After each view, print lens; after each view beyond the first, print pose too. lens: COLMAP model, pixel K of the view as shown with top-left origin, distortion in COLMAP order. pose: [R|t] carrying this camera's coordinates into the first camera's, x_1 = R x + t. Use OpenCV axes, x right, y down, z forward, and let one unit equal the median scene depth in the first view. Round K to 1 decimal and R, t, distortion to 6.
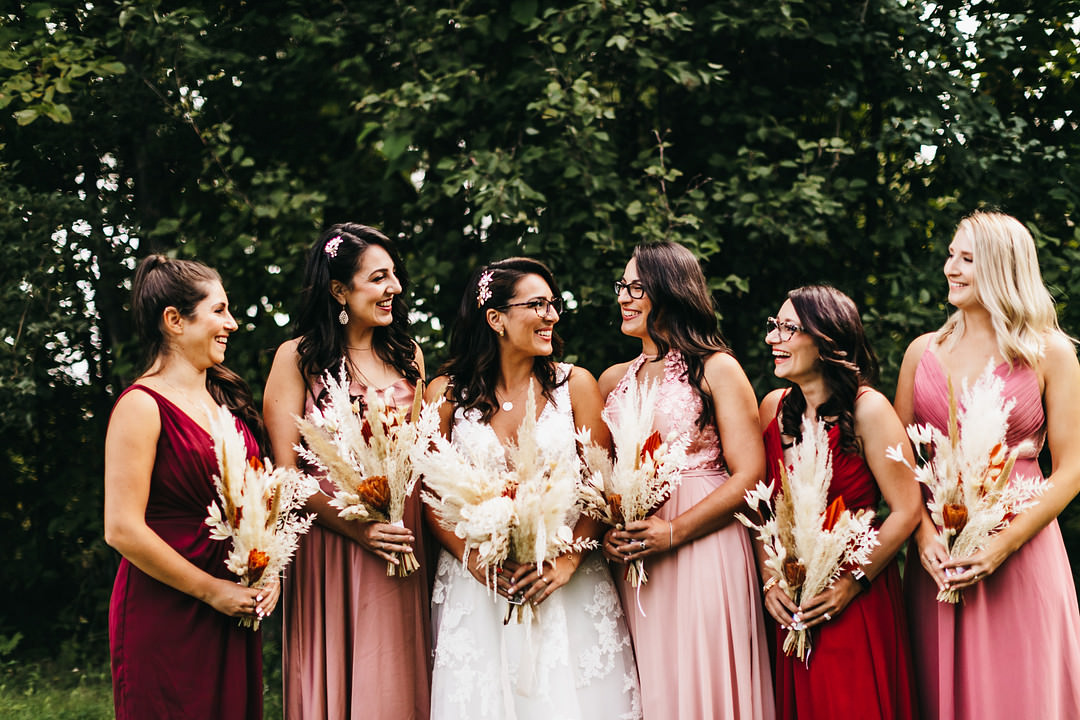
lens RADIAL K [[1528.0, 0, 538.8], [0, 1528.0, 362.6], [0, 0, 1]] dist [-0.081103, 0.000000]
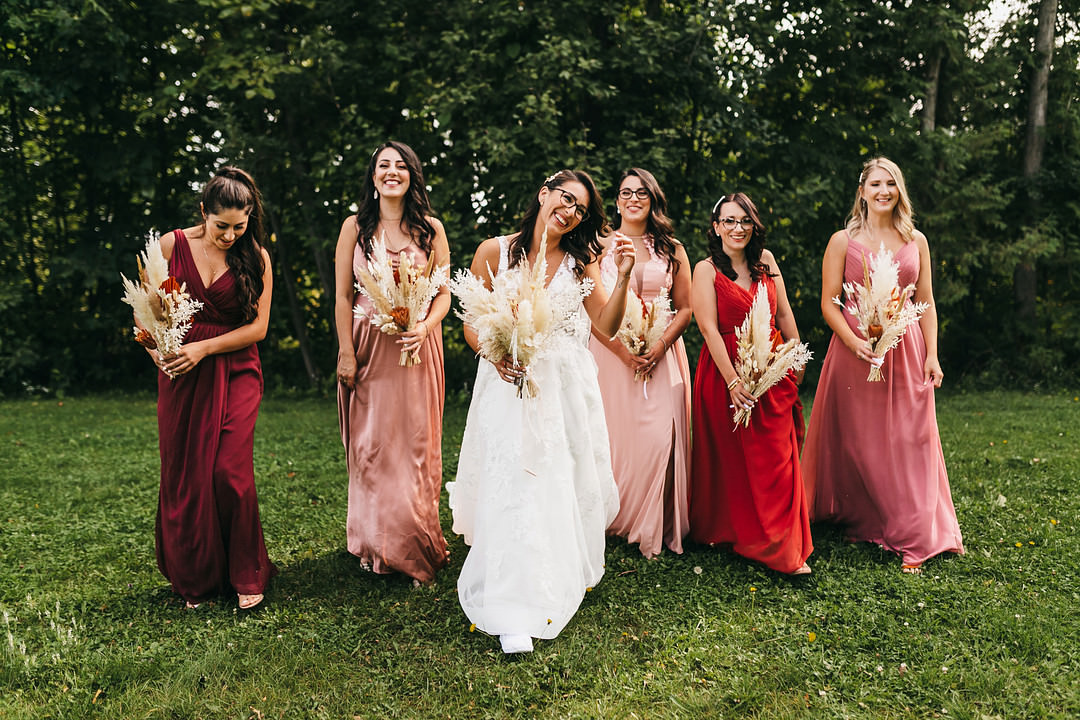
lens RADIAL K [[1111.7, 0, 545.6], [0, 1111.7, 359.5], [0, 0, 1]] dist [0.106041, 0.000000]
pose [[0.996604, 0.030546, 0.076471, -0.068581], [-0.037481, 0.995149, 0.090959, 0.024082], [-0.073321, -0.093517, 0.992914, -0.447532]]
